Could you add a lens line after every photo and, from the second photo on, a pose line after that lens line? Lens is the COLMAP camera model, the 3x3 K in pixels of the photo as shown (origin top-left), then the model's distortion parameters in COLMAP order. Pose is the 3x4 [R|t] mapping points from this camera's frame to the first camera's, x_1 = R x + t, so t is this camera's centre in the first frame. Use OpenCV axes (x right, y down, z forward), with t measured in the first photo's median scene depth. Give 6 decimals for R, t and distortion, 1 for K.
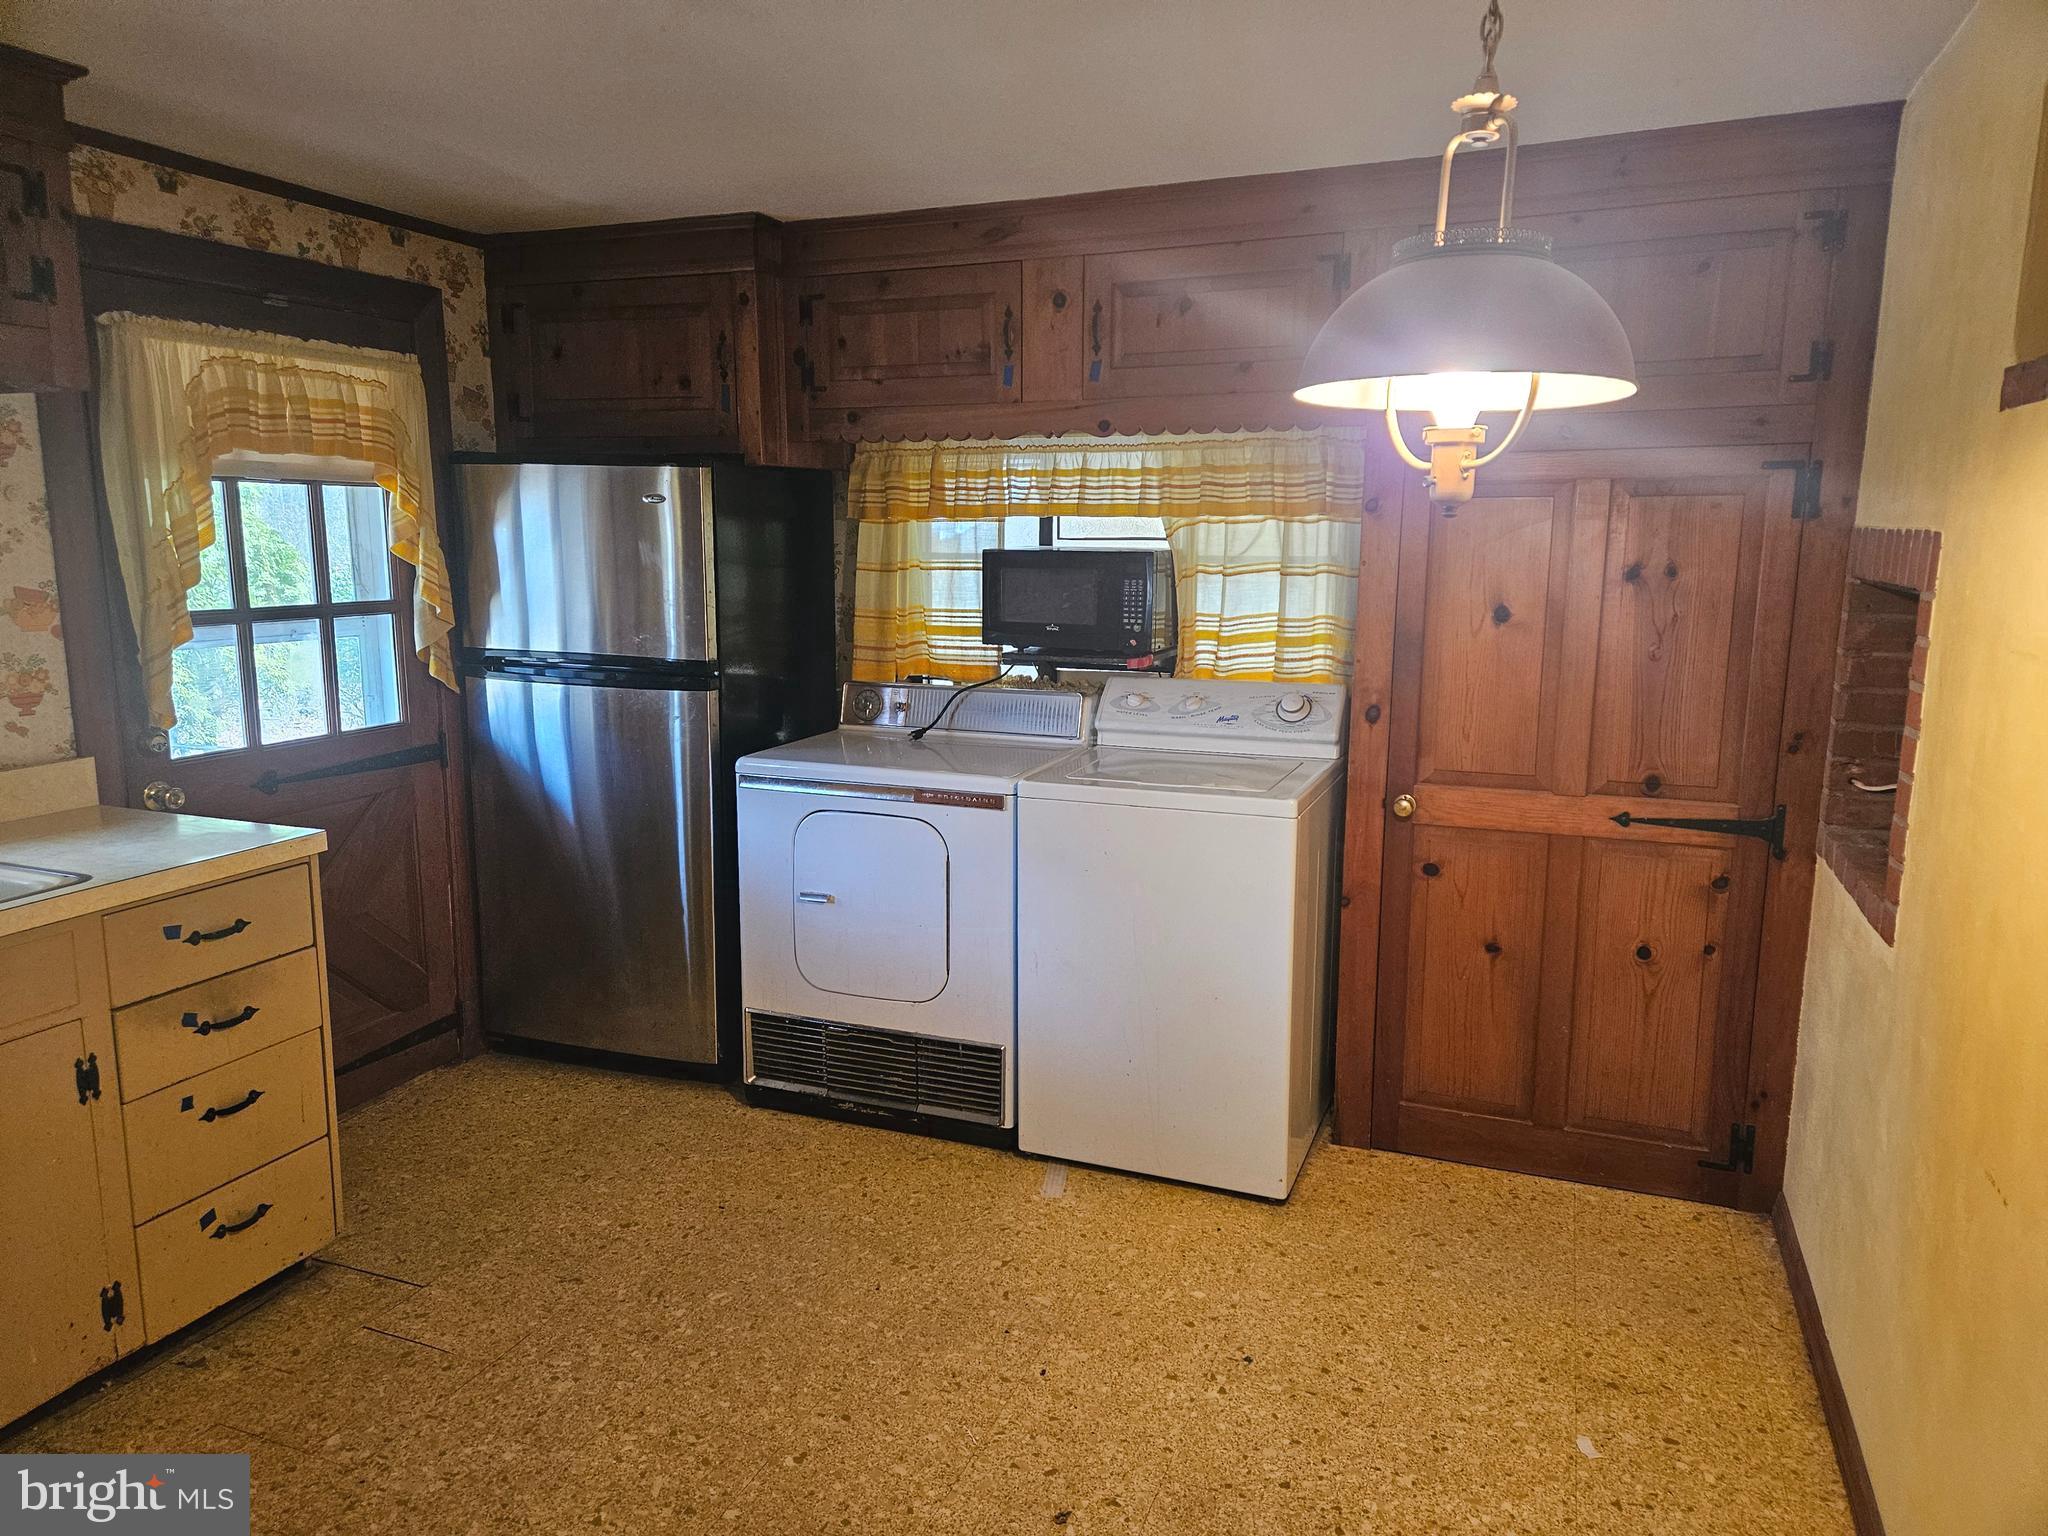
lens RADIAL K [[1365.0, 0, 1008.7], [0, 1365.0, 764.1], [0, 0, 1]] dist [0.096888, -0.083174]
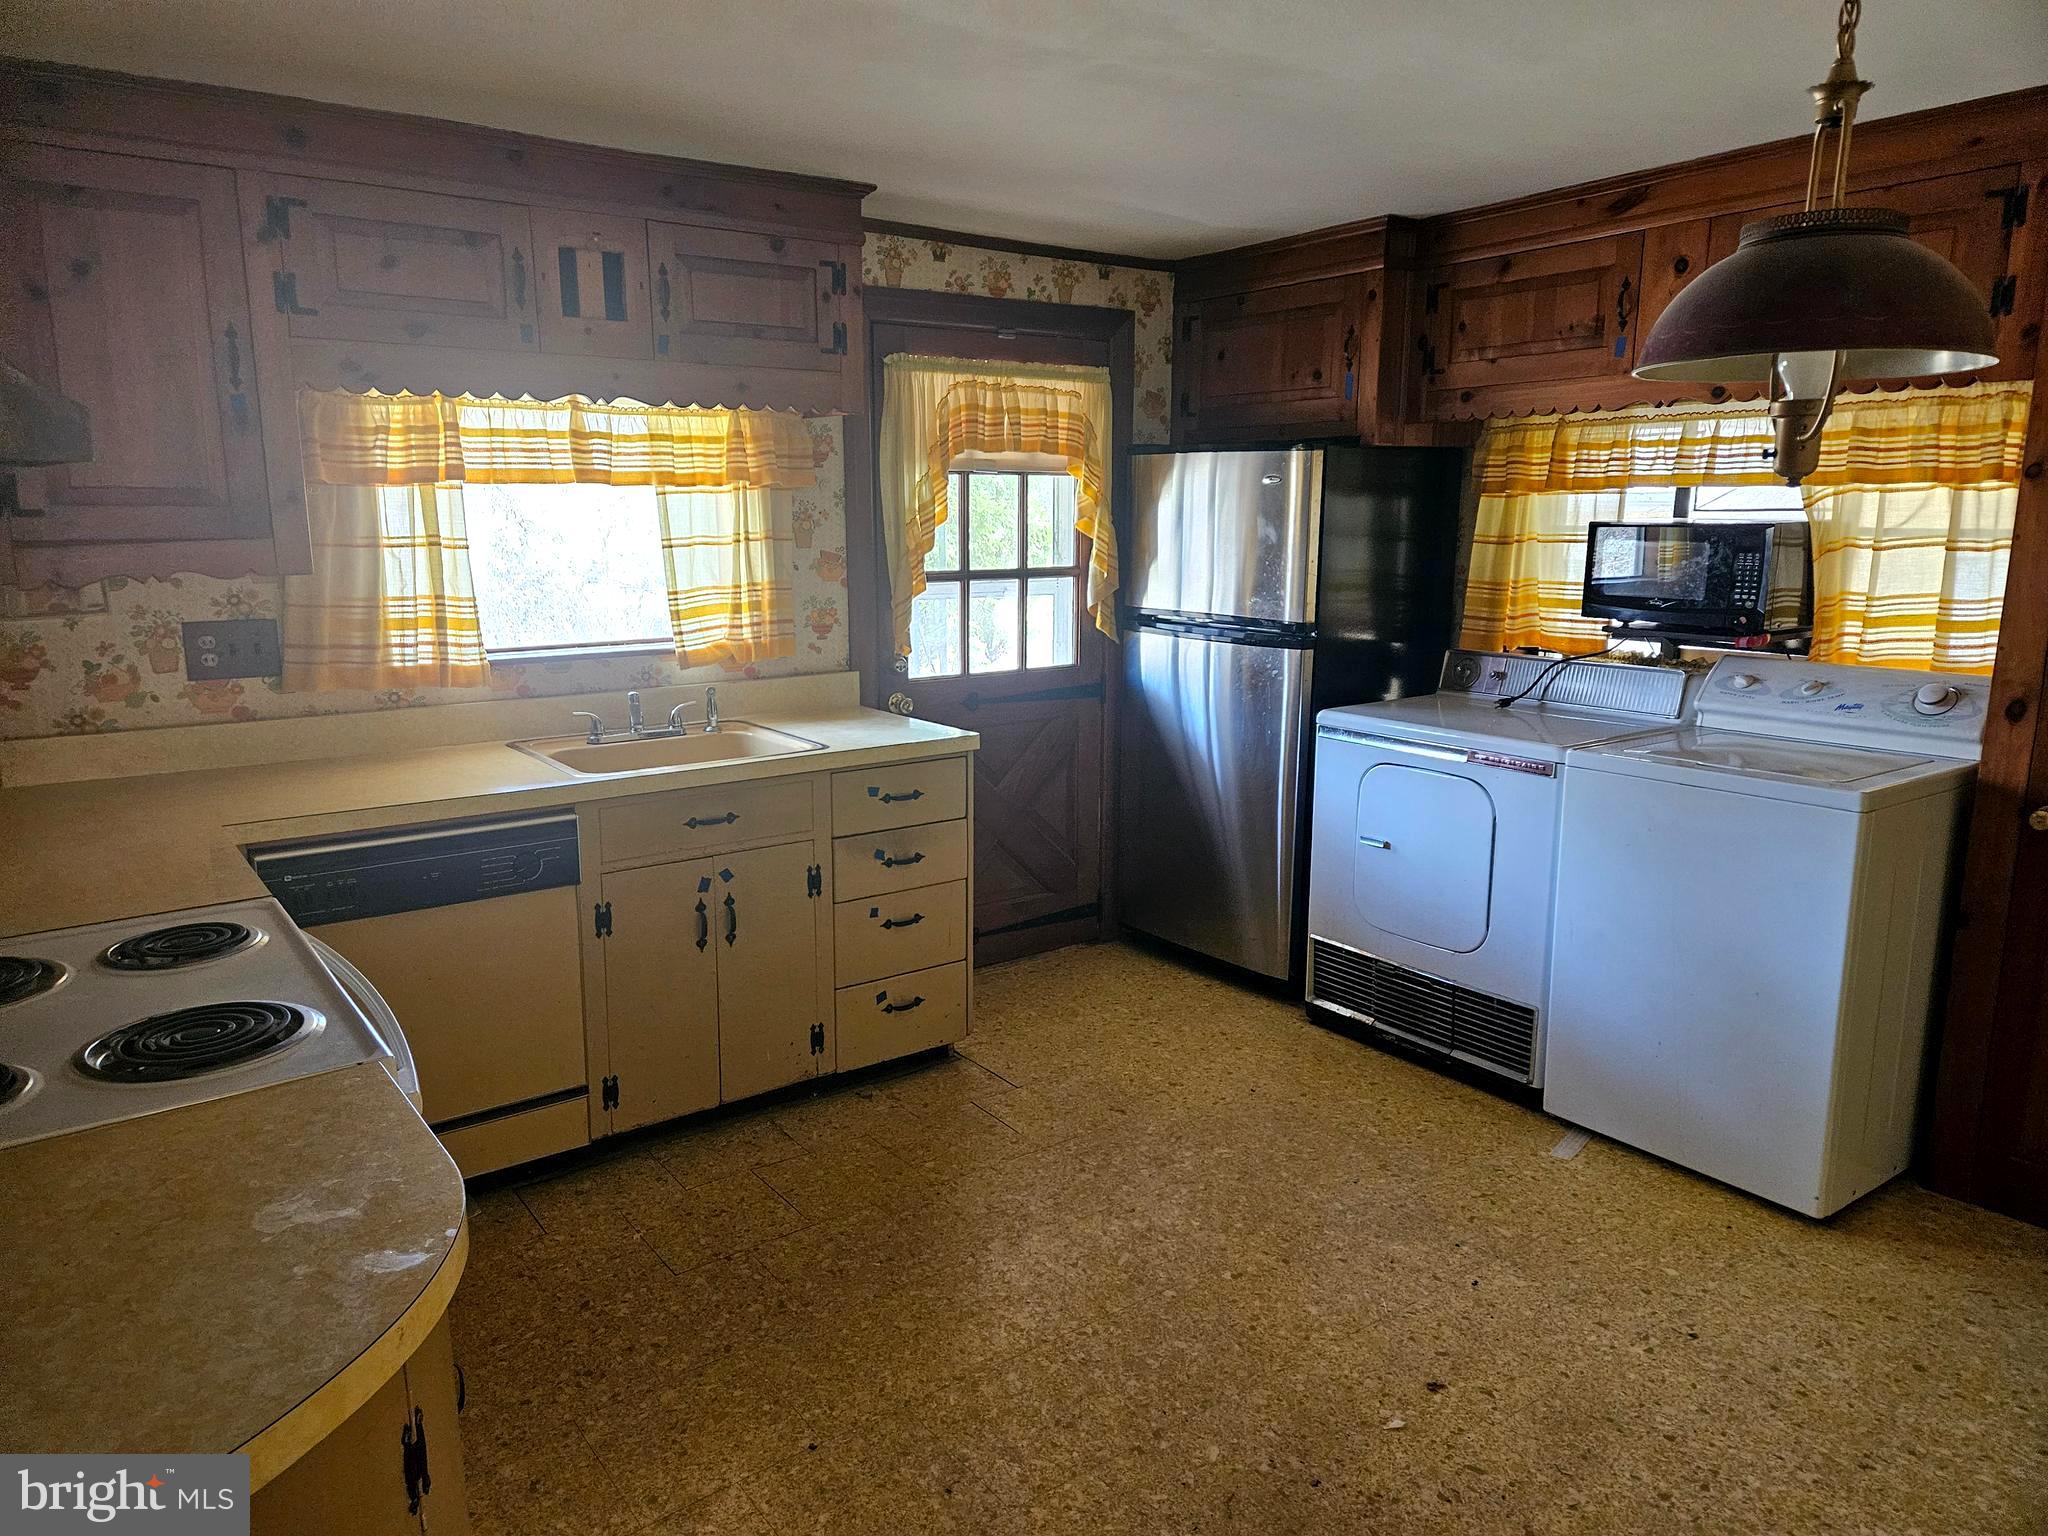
lens RADIAL K [[1365.0, 0, 1008.7], [0, 1365.0, 764.1], [0, 0, 1]] dist [0.096888, -0.083174]
pose [[0.847249, 0.095205, -0.522594, 0.181052], [-0.087047, 0.995392, 0.040216, 0.016620], [0.524015, 0.011417, 0.851633, -0.089484]]
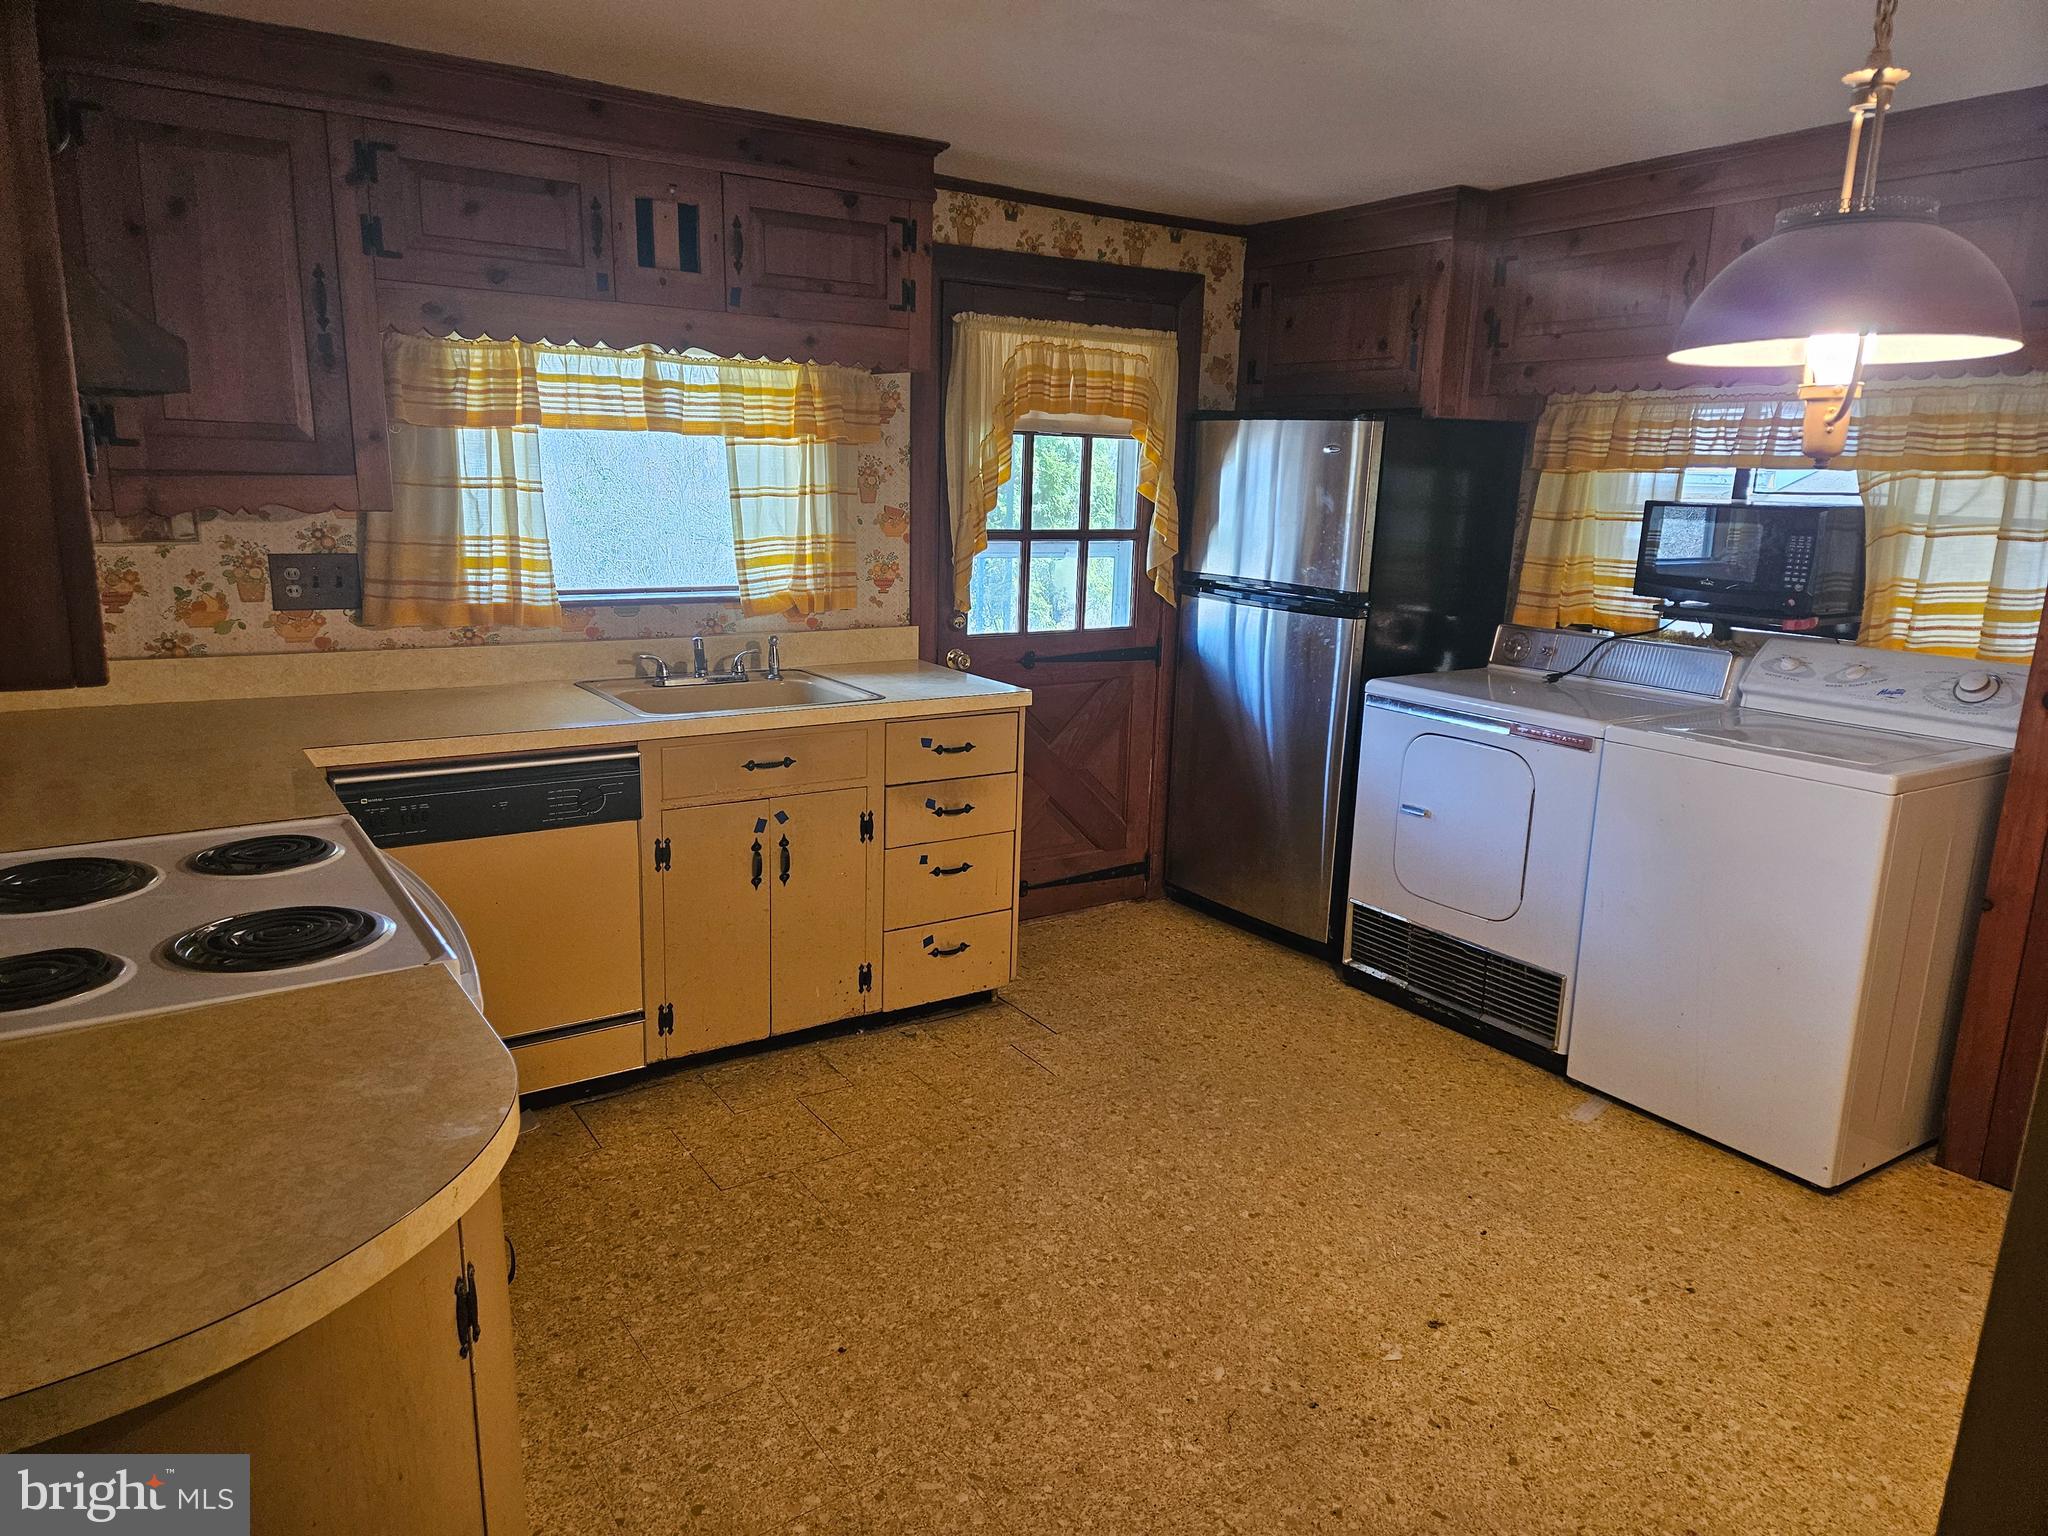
lens RADIAL K [[1361.2, 0, 1042.2], [0, 1361.2, 776.6], [0, 0, 1]] dist [0.100281, -0.083655]
pose [[0.829307, 0.144492, -0.539789, 0.207547], [-0.121916, 0.989505, 0.077566, 0.020524], [0.545332, 0.001483, 0.838219, -0.103409]]
